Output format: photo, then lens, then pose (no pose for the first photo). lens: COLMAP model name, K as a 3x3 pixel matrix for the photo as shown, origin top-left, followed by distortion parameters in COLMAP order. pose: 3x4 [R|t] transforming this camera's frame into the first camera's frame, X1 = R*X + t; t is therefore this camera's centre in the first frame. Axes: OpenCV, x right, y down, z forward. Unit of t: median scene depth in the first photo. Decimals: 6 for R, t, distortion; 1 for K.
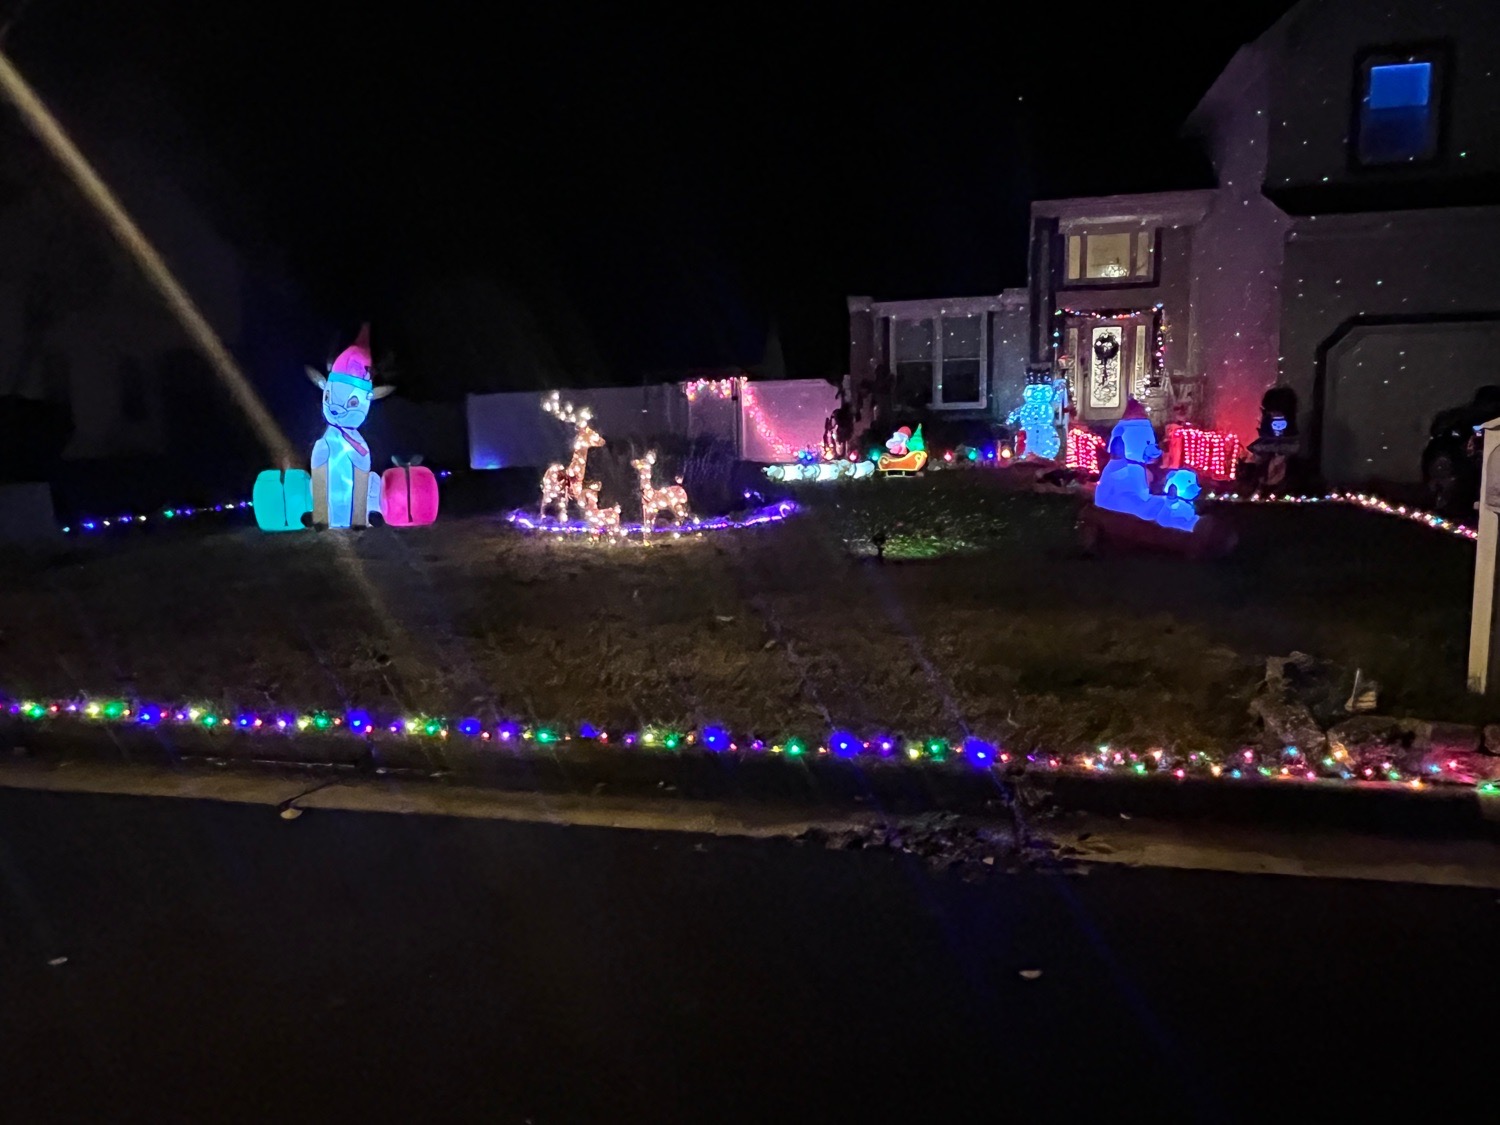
lens RADIAL K [[970.8, 0, 750.0], [0, 970.8, 562.5], [0, 0, 1]] dist [-0.053430, 0.068955]
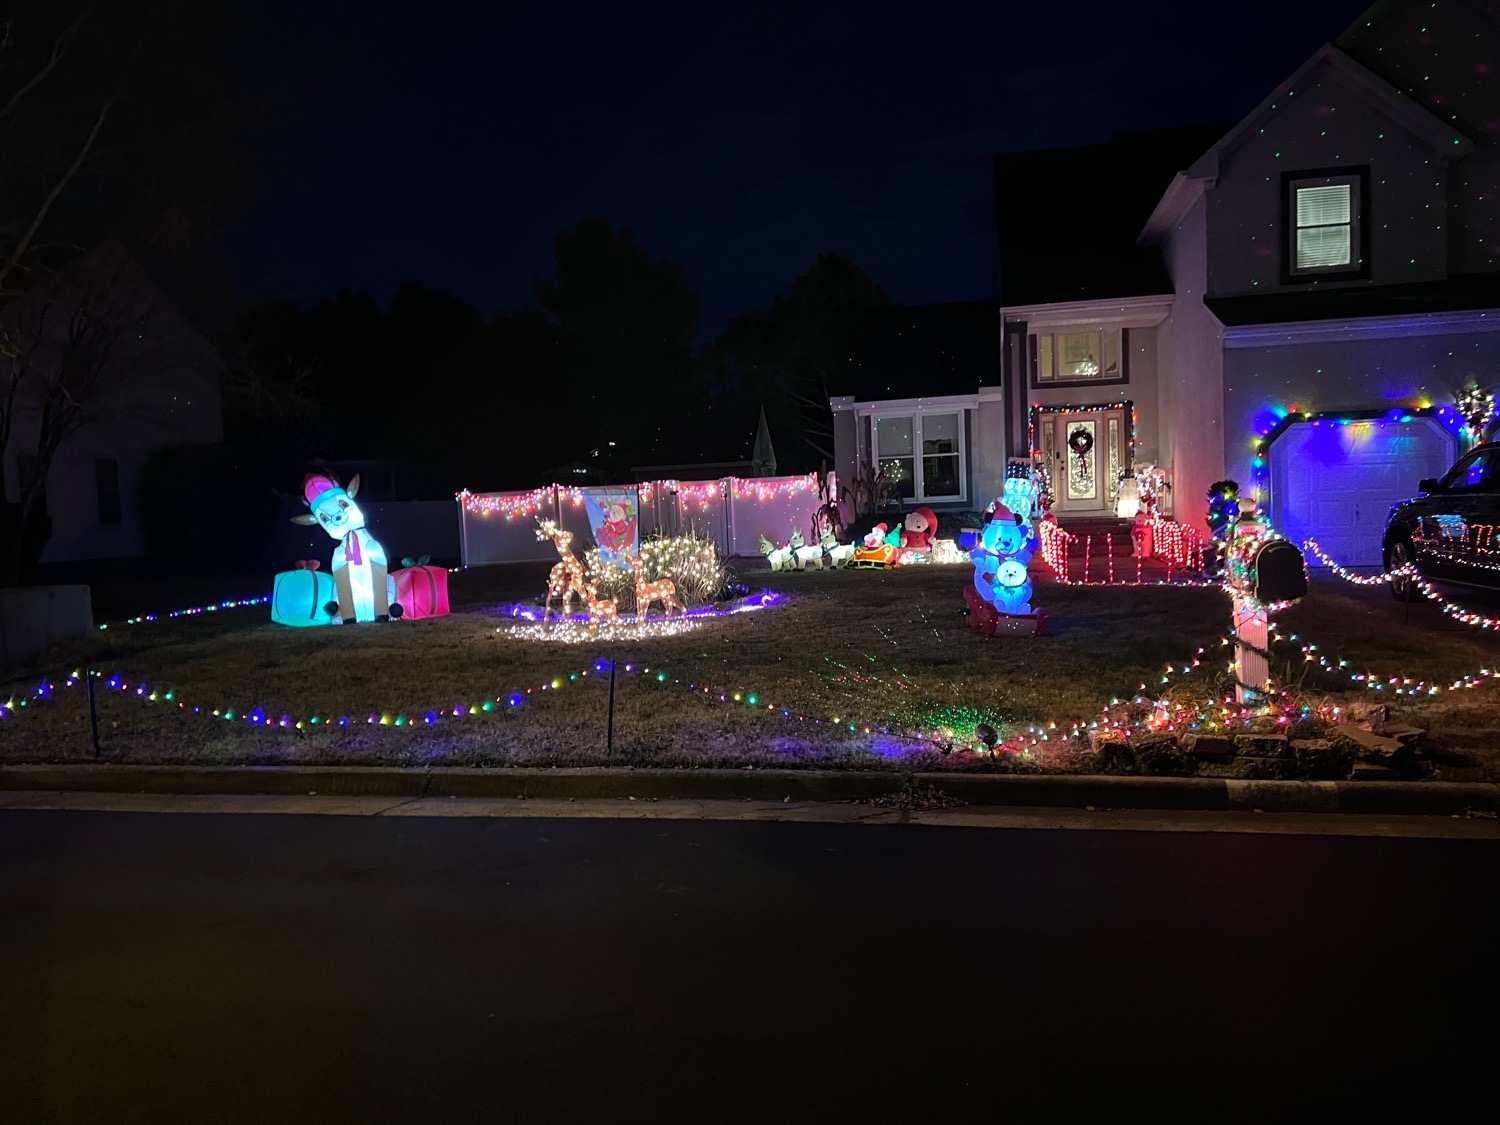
lens RADIAL K [[1039.6, 0, 750.0], [0, 1039.6, 562.5], [0, 0, 1]] dist [0.009285, -0.001954]
pose [[0.999887, -0.014643, 0.003365, 0.014597], [0.014901, 0.995158, -0.097148, 0.016909], [-0.001926, 0.097187, 0.995264, -0.171497]]
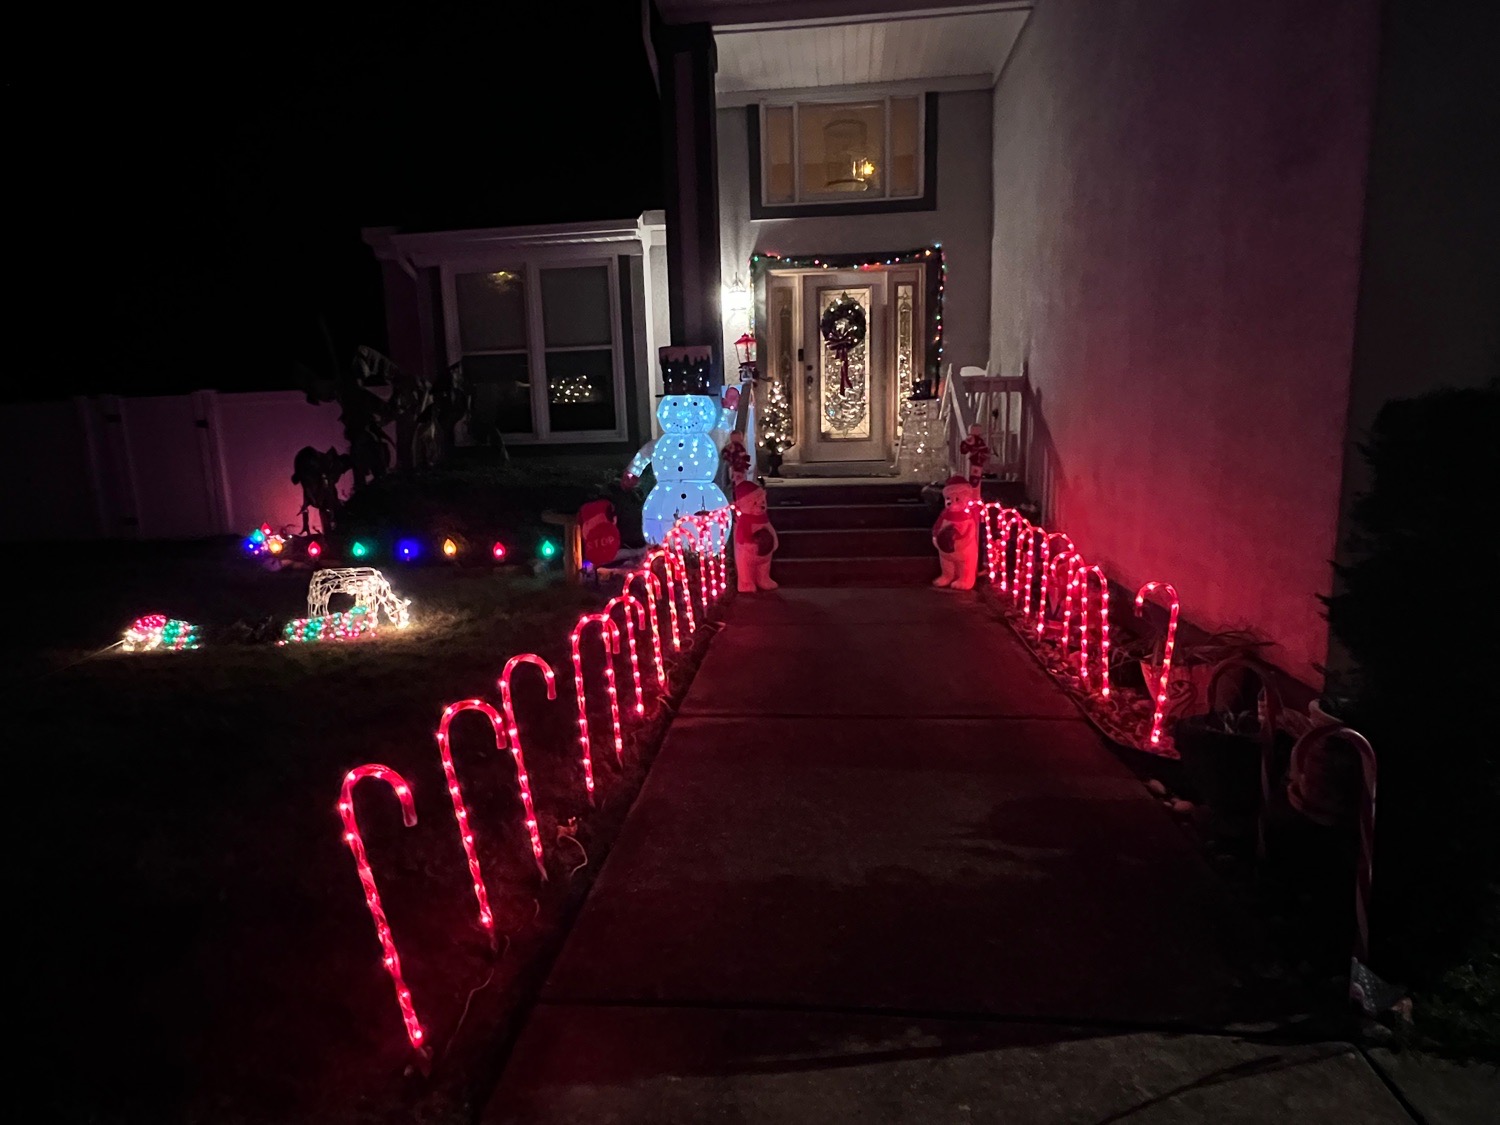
lens RADIAL K [[823.1, 0, 750.0], [0, 823.1, 562.5], [0, 0, 1]] dist [-0.021013, 0.000062]
pose [[0.990638, -0.022080, 0.134714, 0.436550], [0.020783, 0.999723, 0.011023, -0.169773], [-0.134920, -0.008120, 0.990823, 0.954110]]
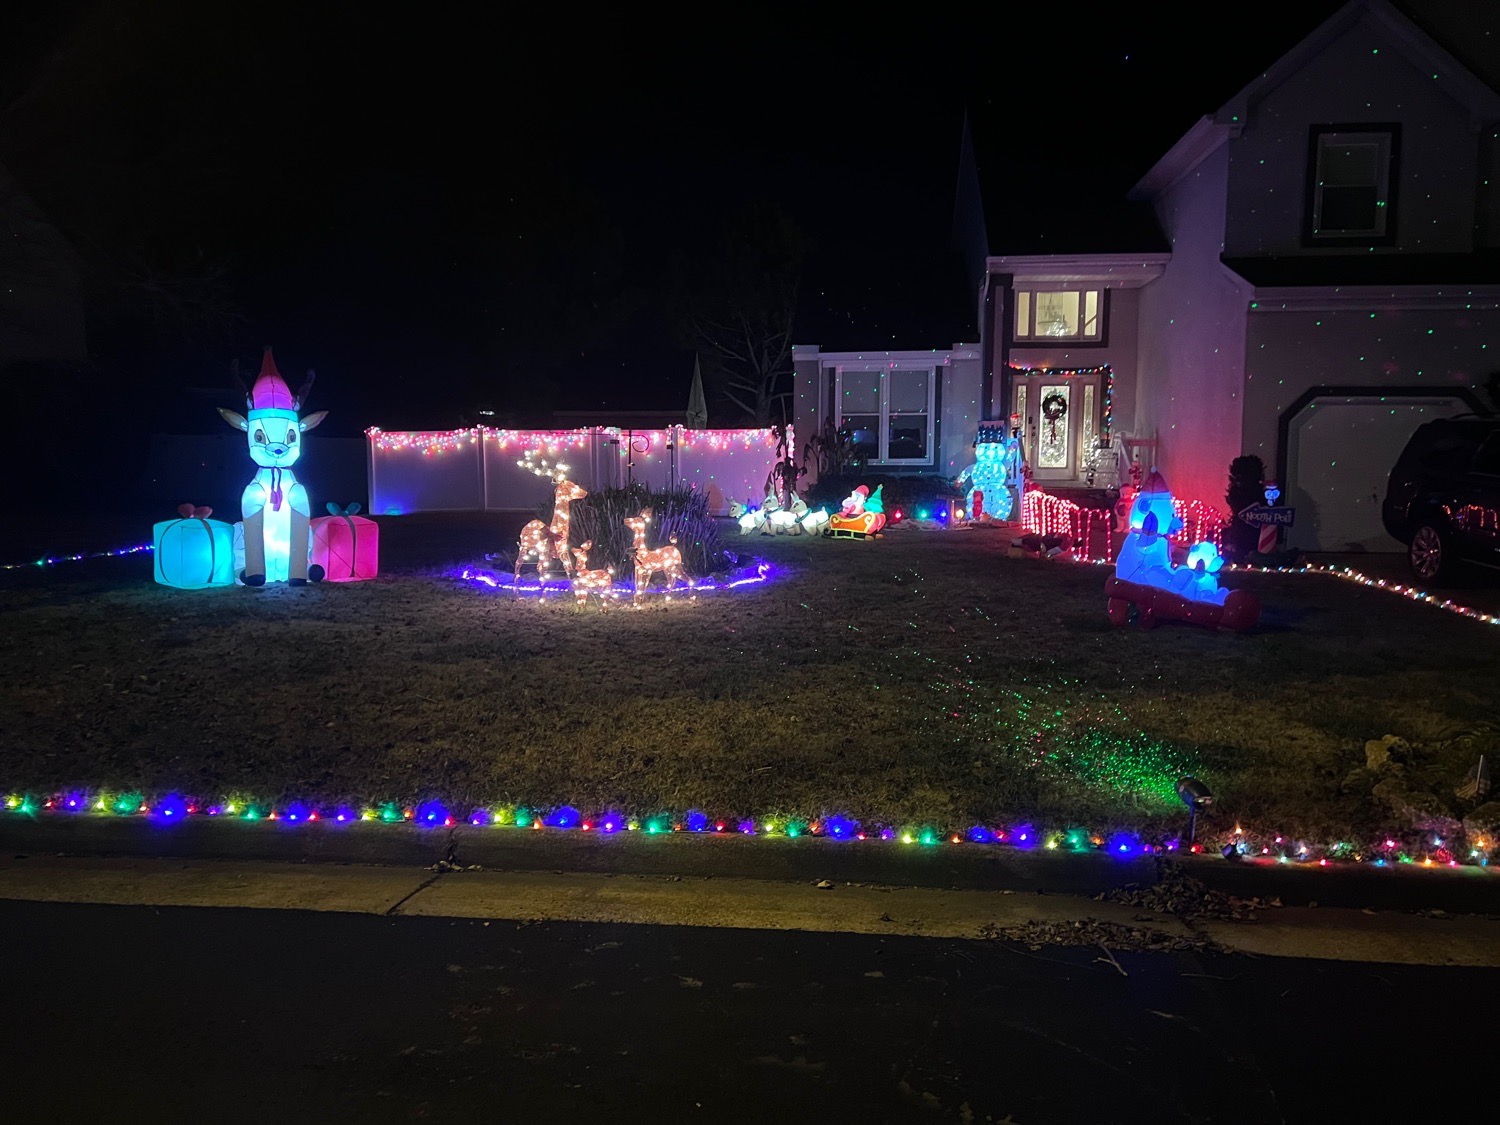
lens RADIAL K [[1039.6, 0, 750.0], [0, 1039.6, 562.5], [0, 0, 1]] dist [0.009285, -0.001954]
pose [[0.993230, 0.018295, 0.114713, -0.094621], [-0.012191, 0.998483, -0.053688, -0.008530], [-0.115521, 0.051926, 0.991947, -0.004046]]
